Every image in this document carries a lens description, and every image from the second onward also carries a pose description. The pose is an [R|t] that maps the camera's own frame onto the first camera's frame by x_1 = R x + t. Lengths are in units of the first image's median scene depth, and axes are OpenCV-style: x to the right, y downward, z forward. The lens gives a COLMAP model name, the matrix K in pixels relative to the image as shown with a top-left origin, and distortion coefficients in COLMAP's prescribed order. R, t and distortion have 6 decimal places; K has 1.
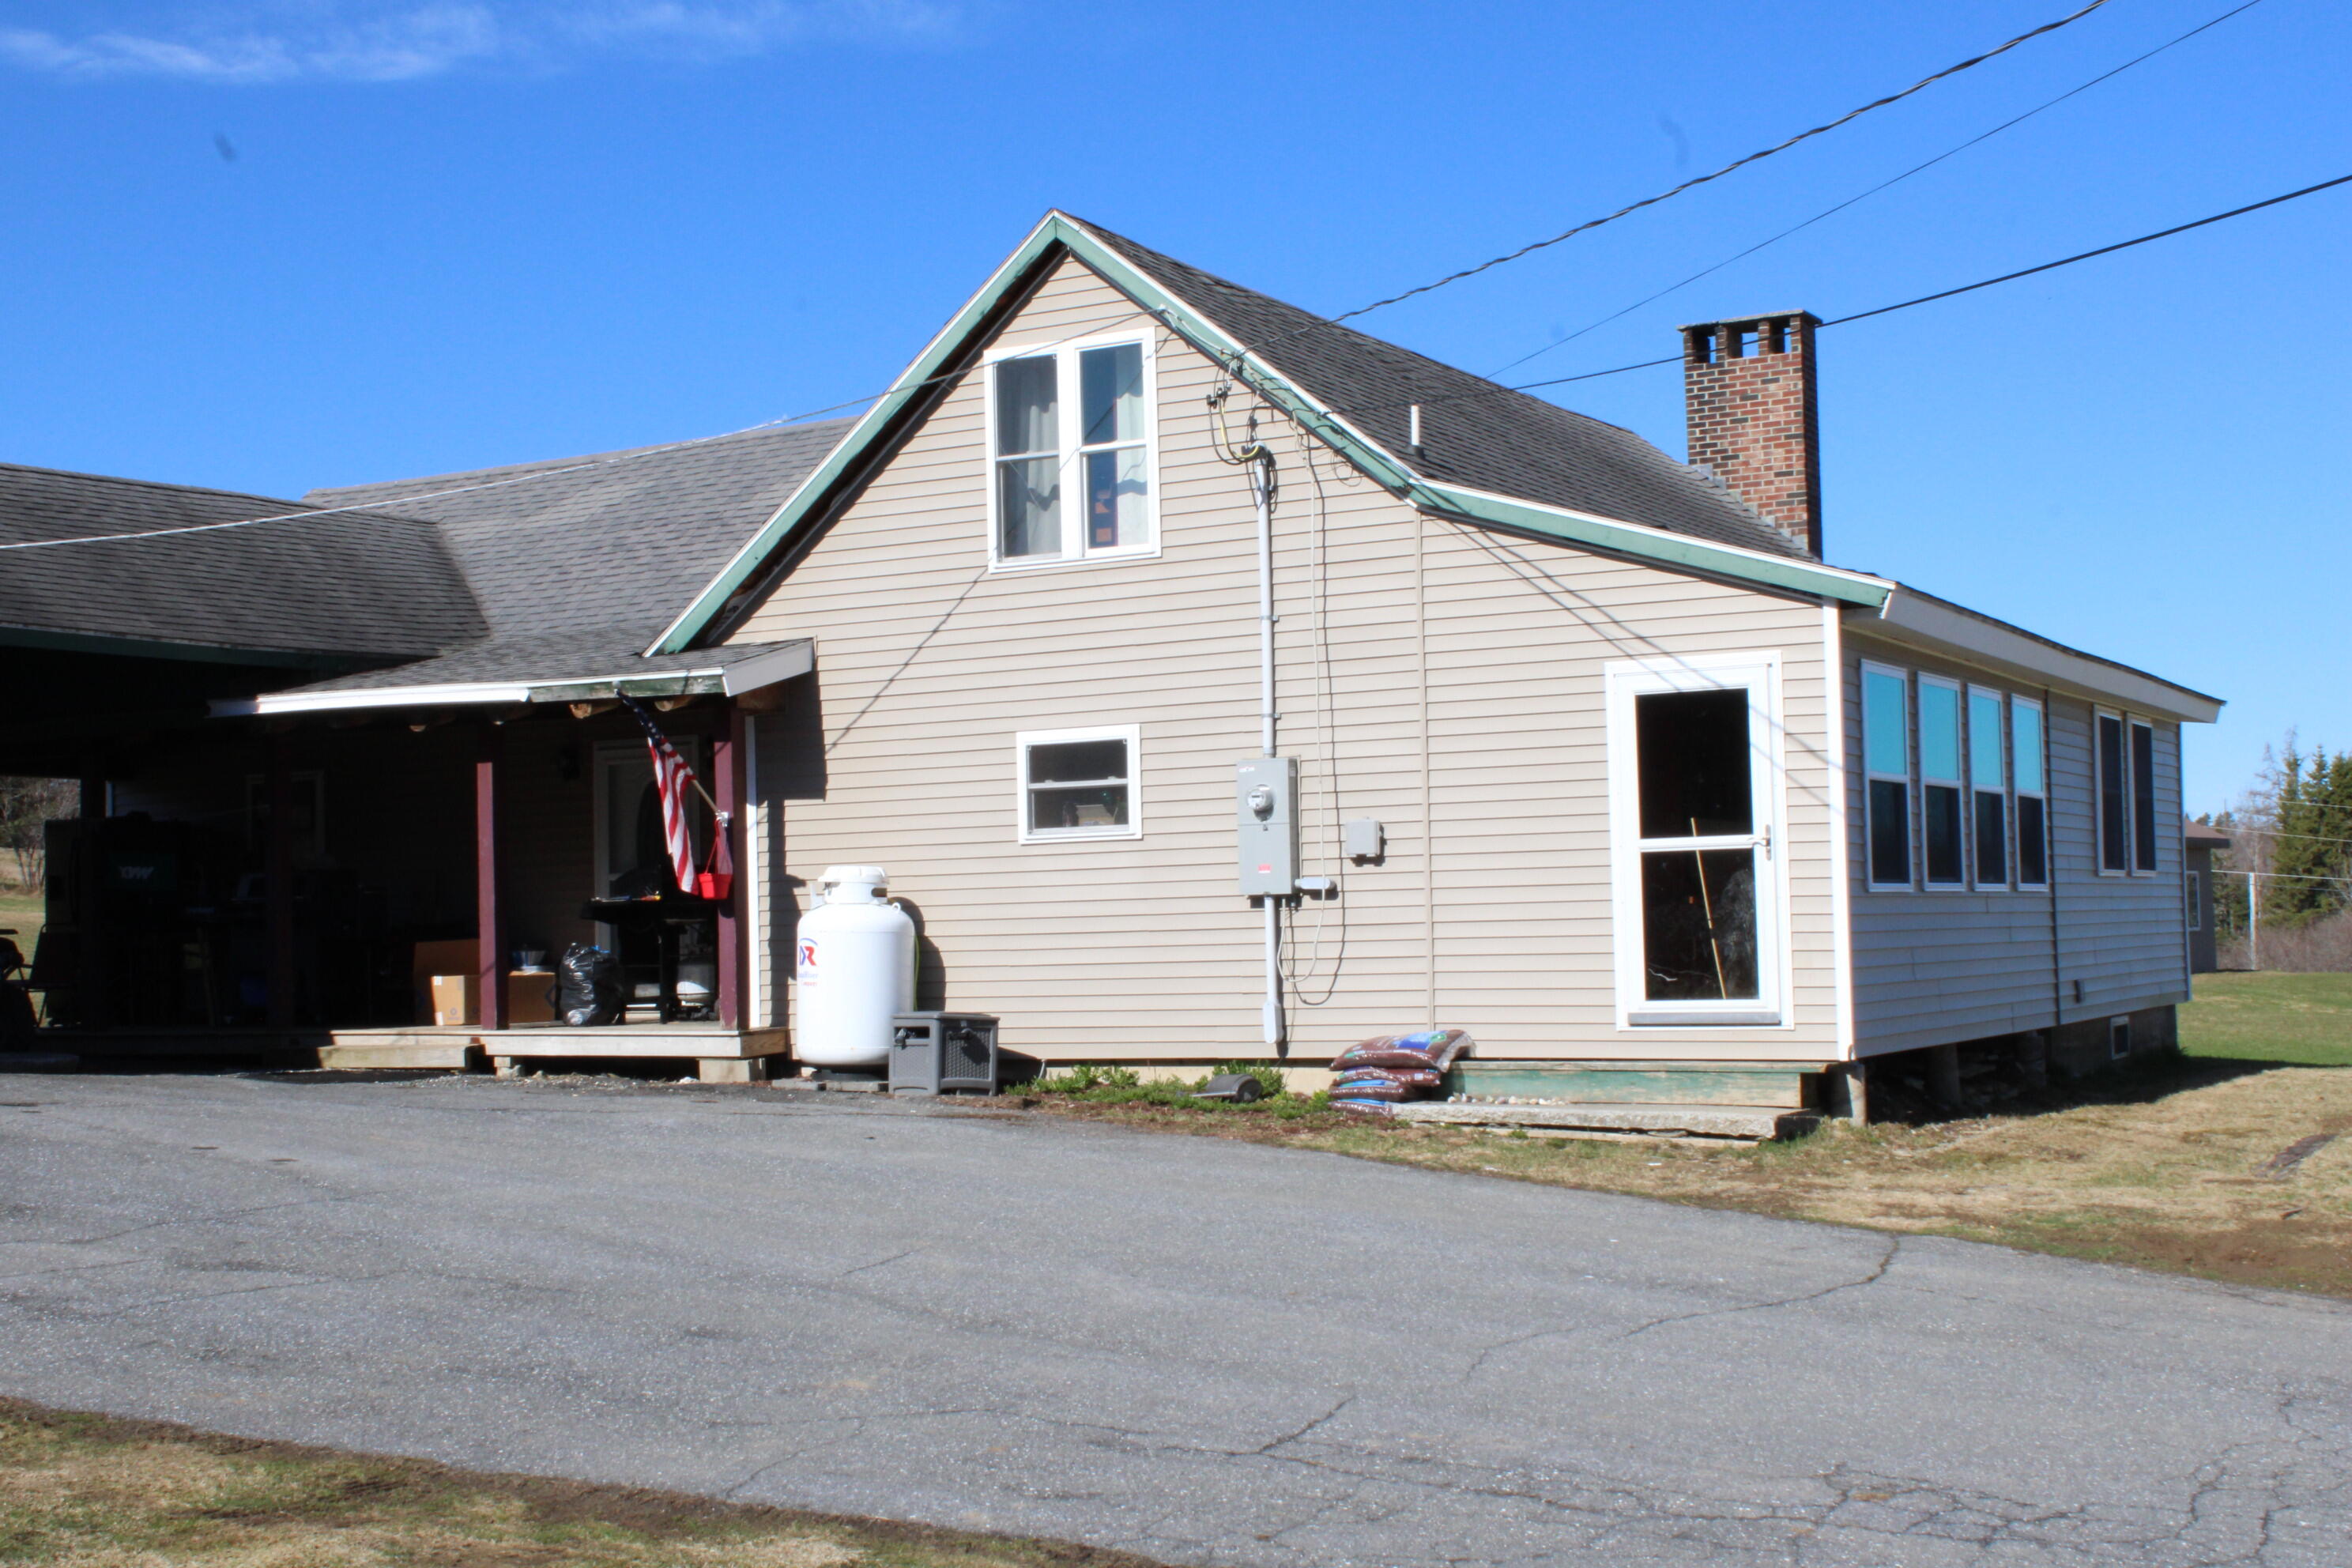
lens RADIAL K [[3002.8, 0, 1180.3], [0, 3002.8, 756.6], [0, 0, 1]] dist [-0.083314, 0.143129]
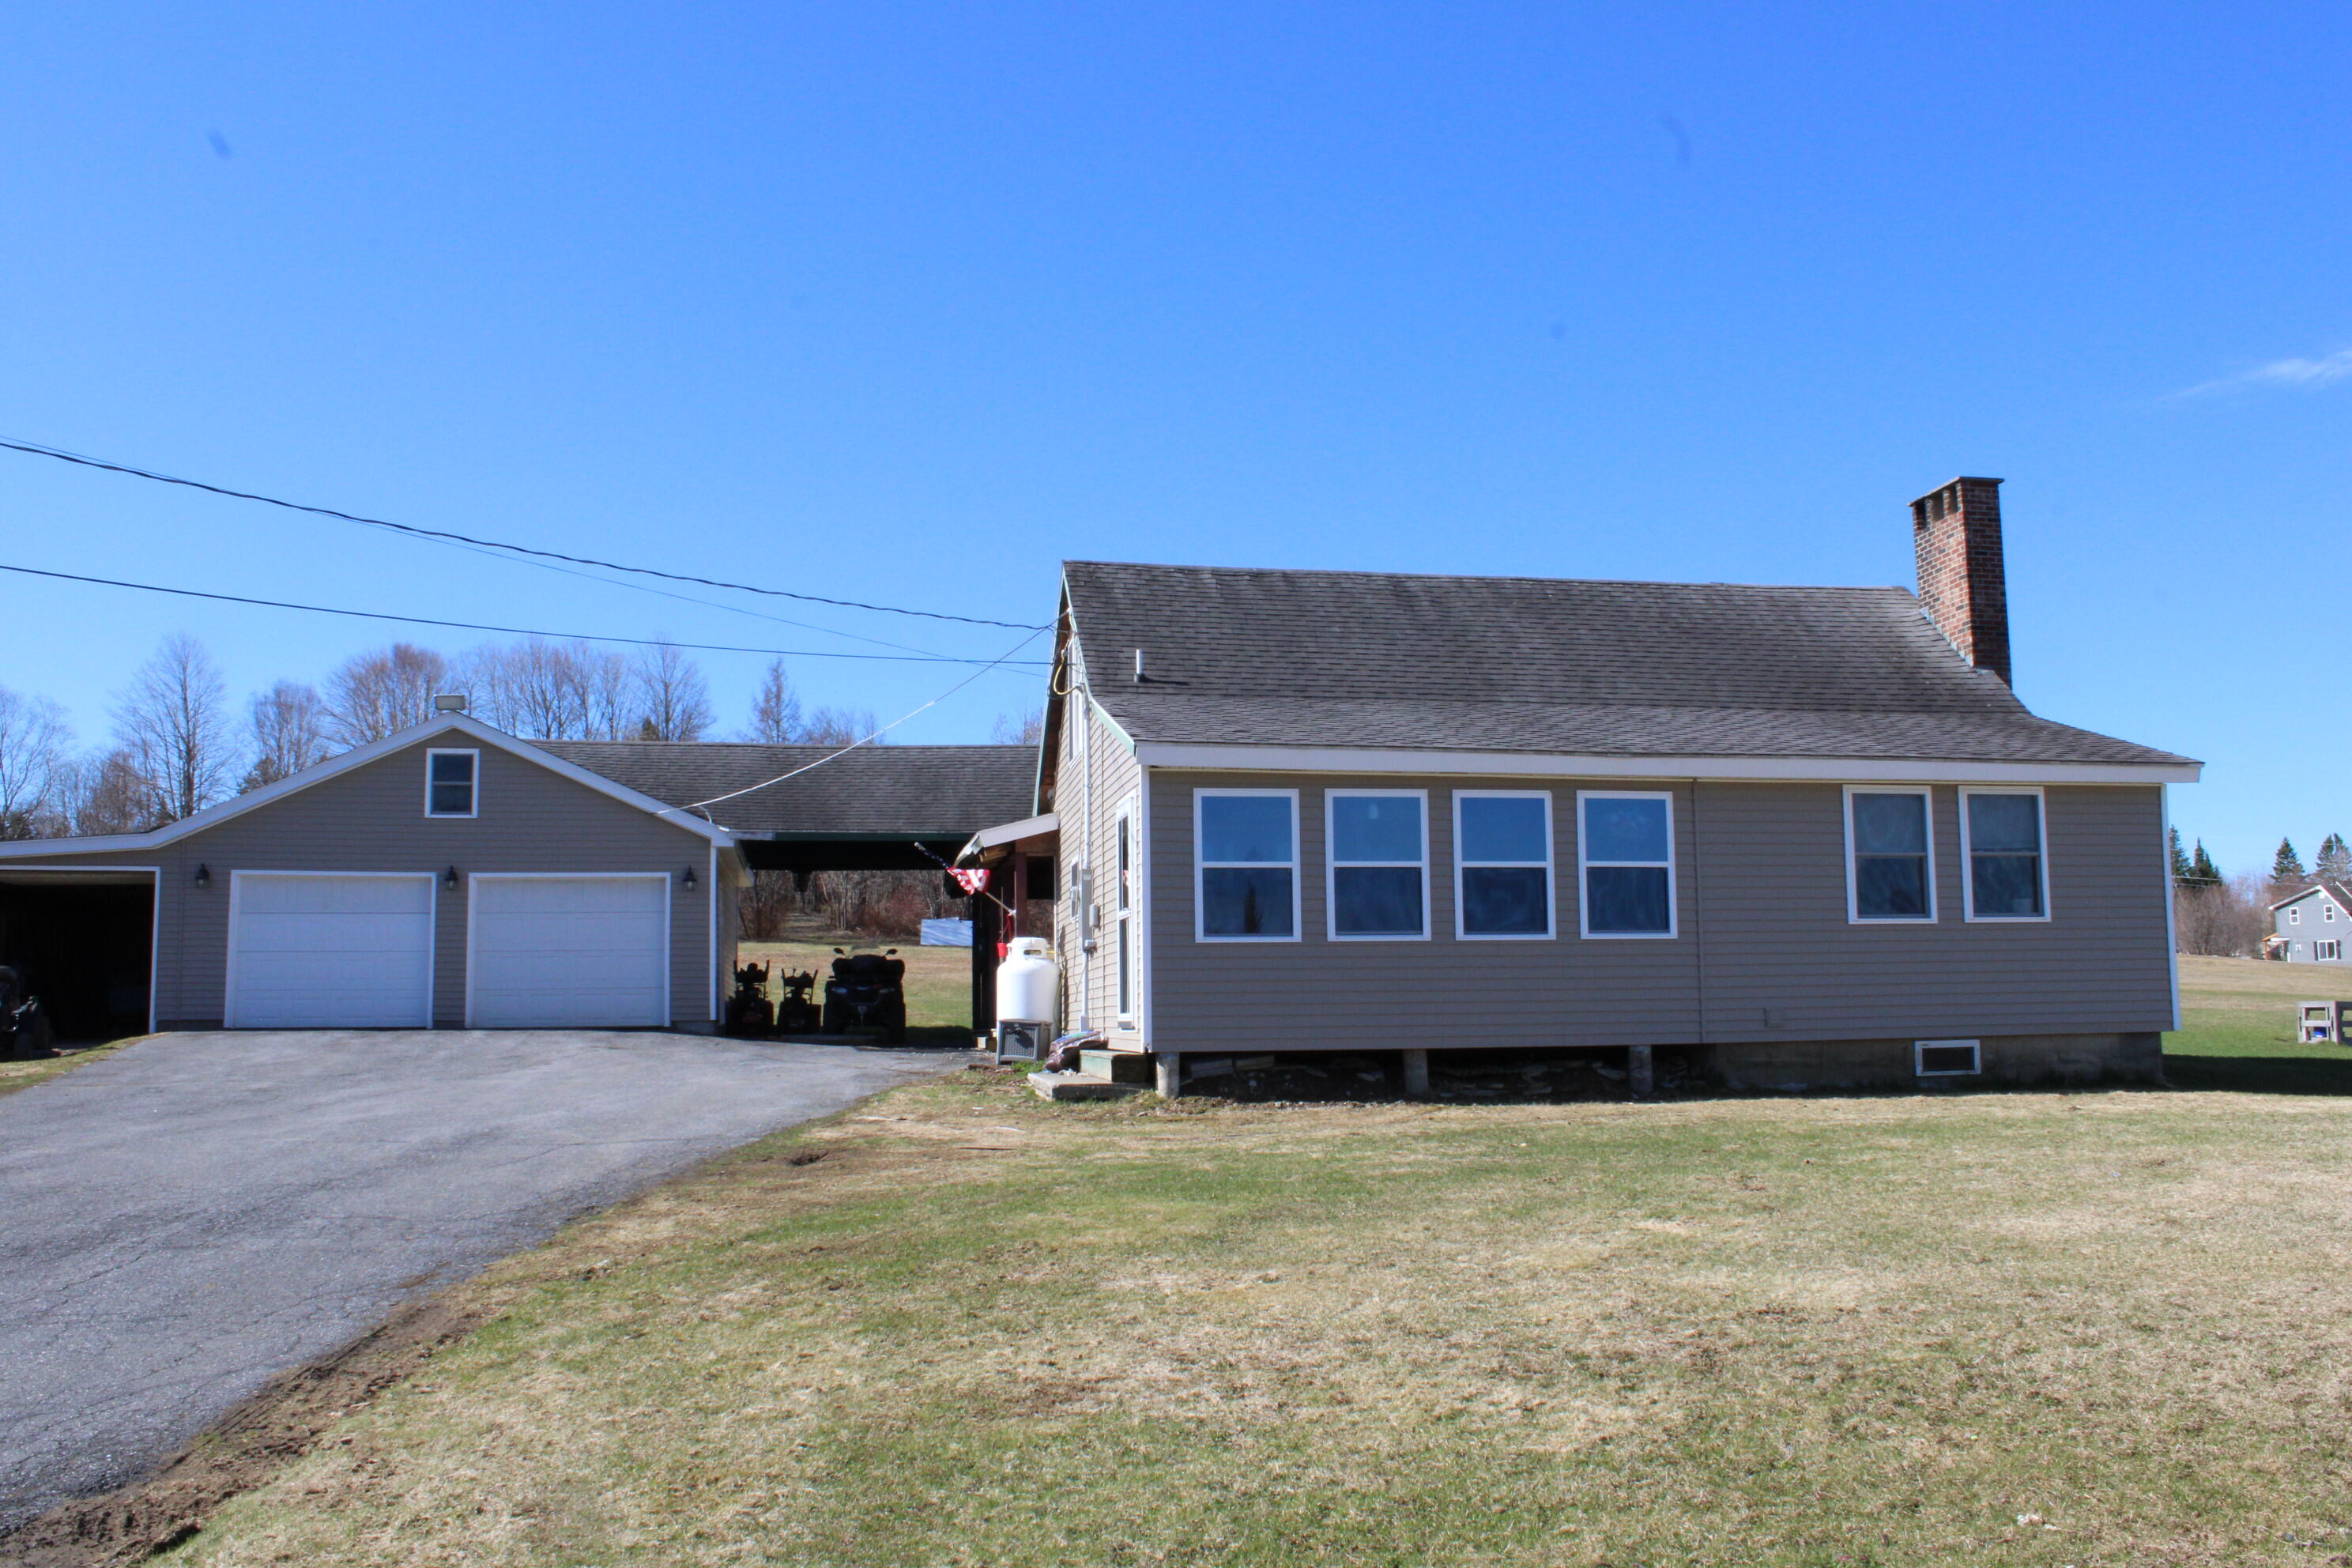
lens RADIAL K [[2020.6, 0, 1176.0], [0, 2020.6, 784.0], [0, 0, 1]] dist [-0.163033, 0.156692]
pose [[0.625328, -0.078516, -0.776402, 0.919196], [0.042731, 0.996878, -0.066395, 0.029802], [0.779191, 0.008342, 0.626731, 0.322771]]
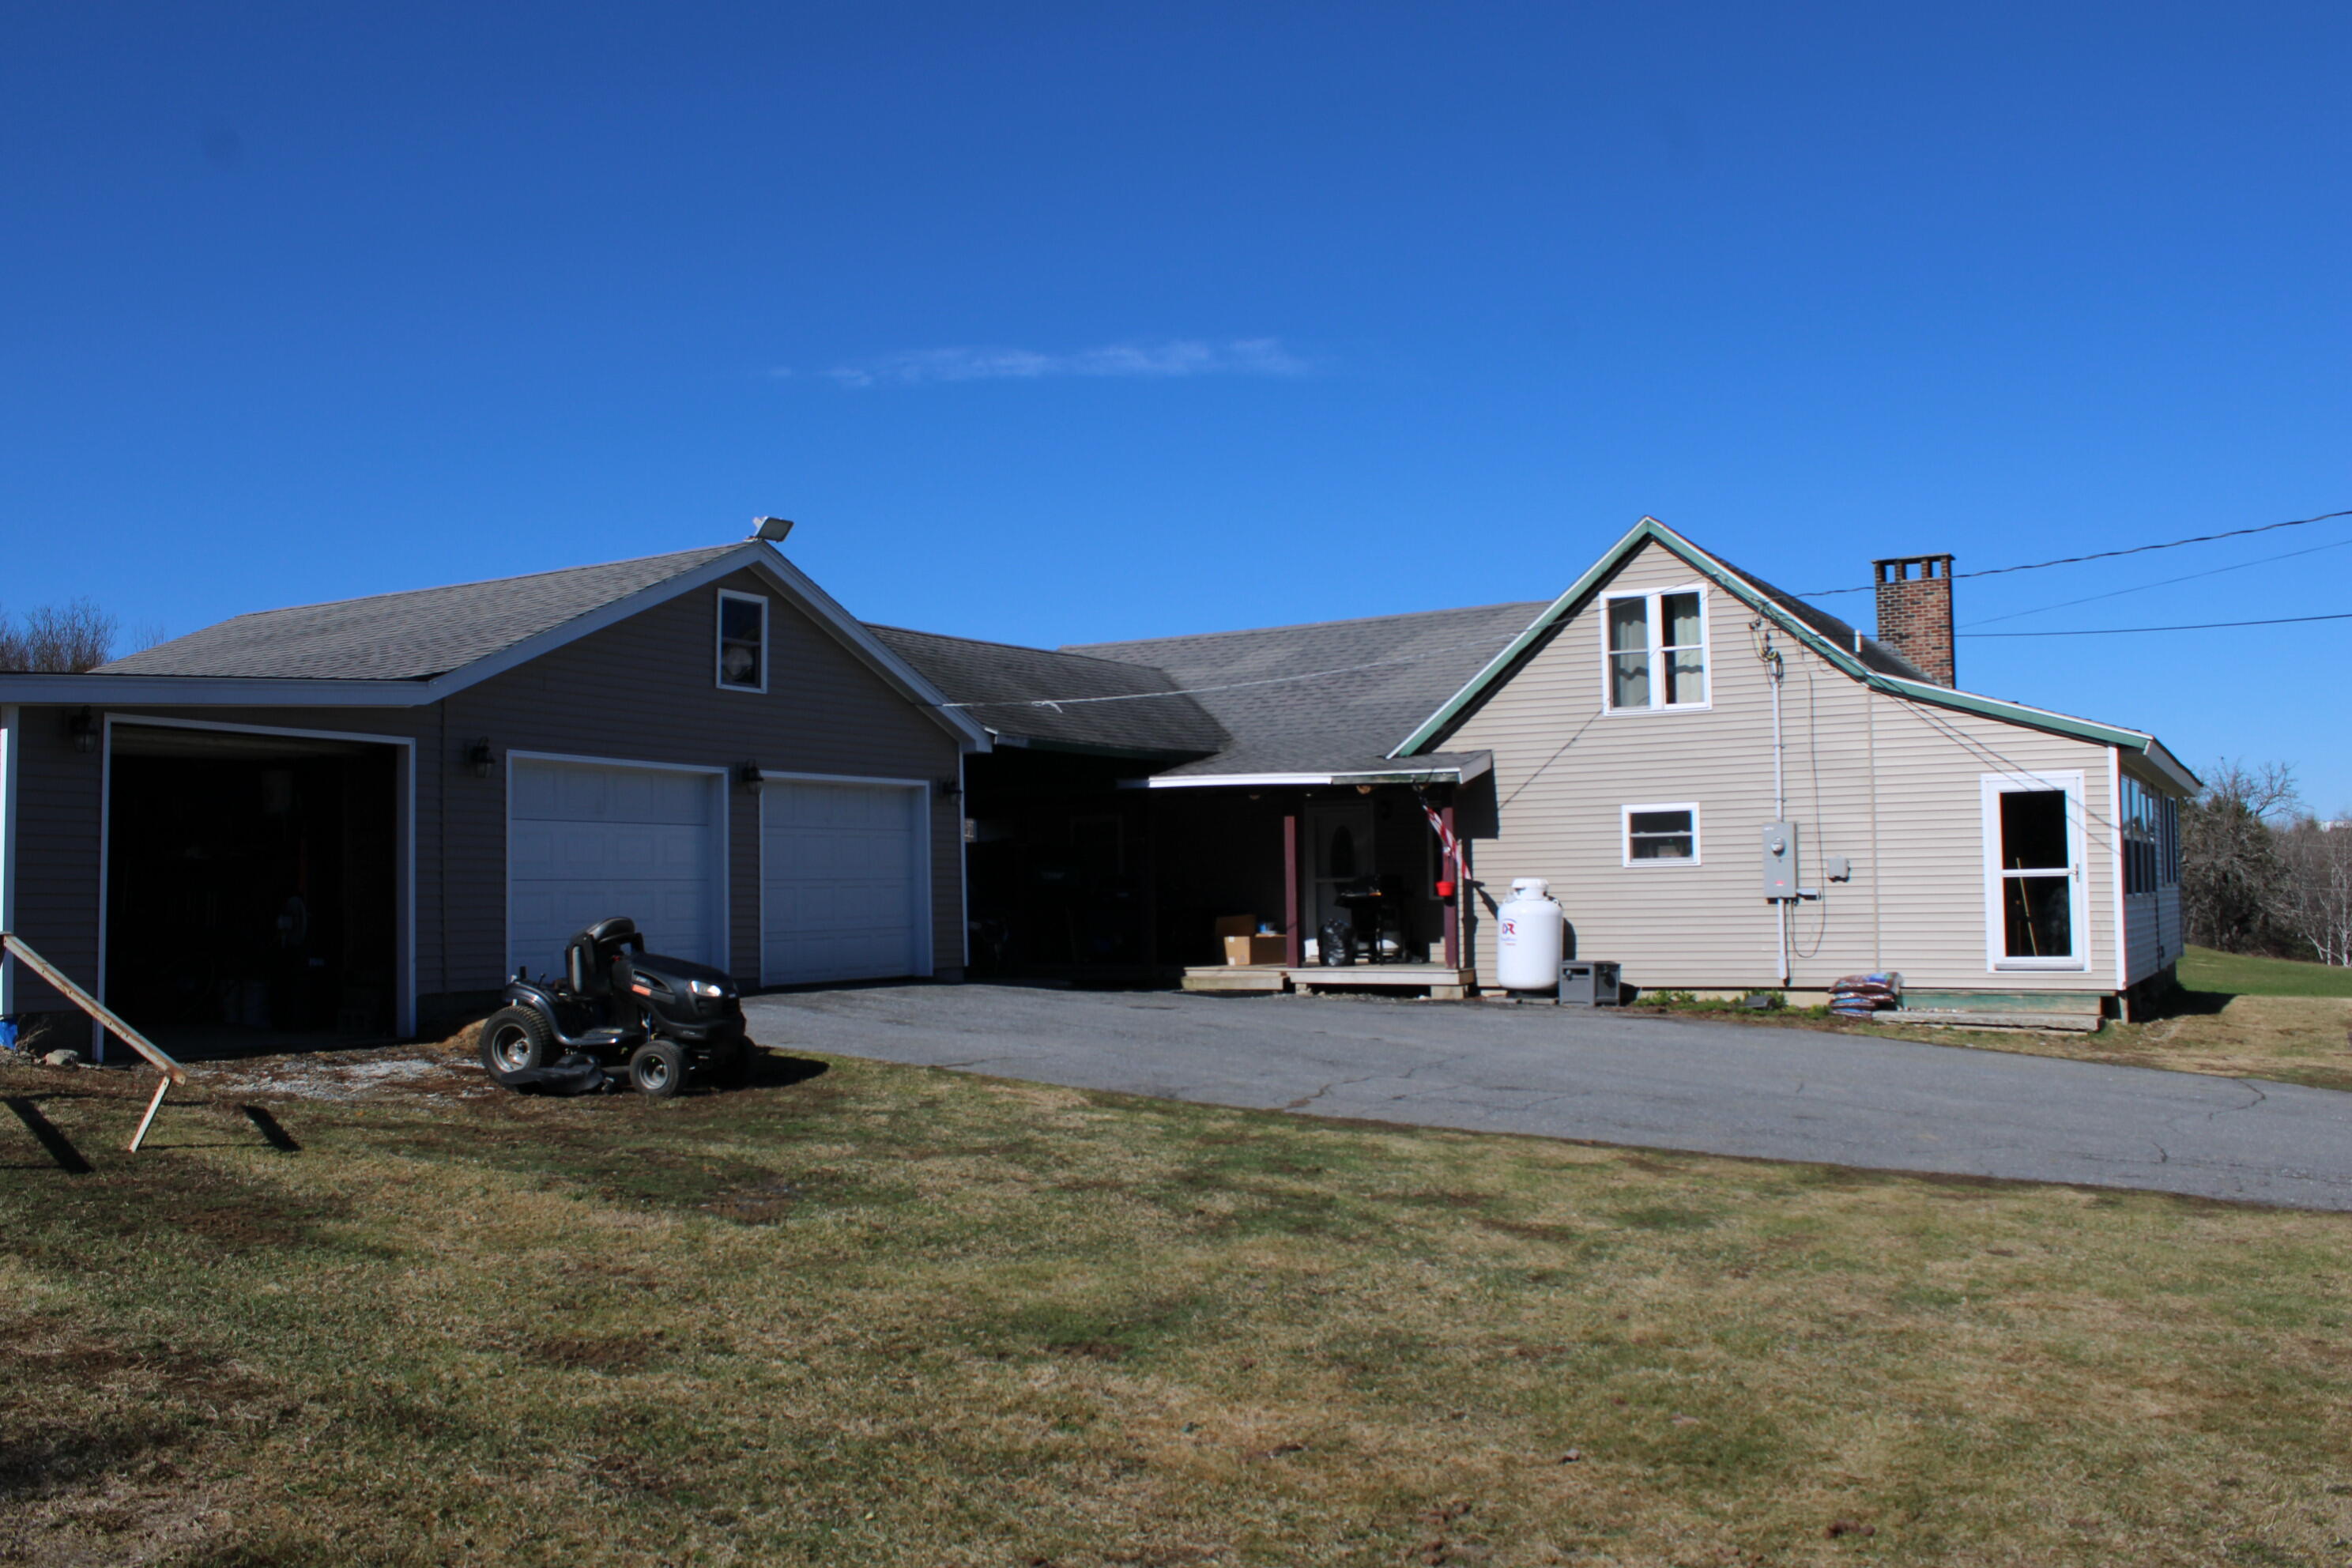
lens RADIAL K [[2020.6, 0, 1176.0], [0, 2020.6, 784.0], [0, 0, 1]] dist [-0.163033, 0.156692]
pose [[0.999686, 0.010183, -0.022891, -0.303307], [-0.010141, 0.999947, 0.001961, -0.021136], [0.022910, -0.001728, 0.999736, -0.214868]]
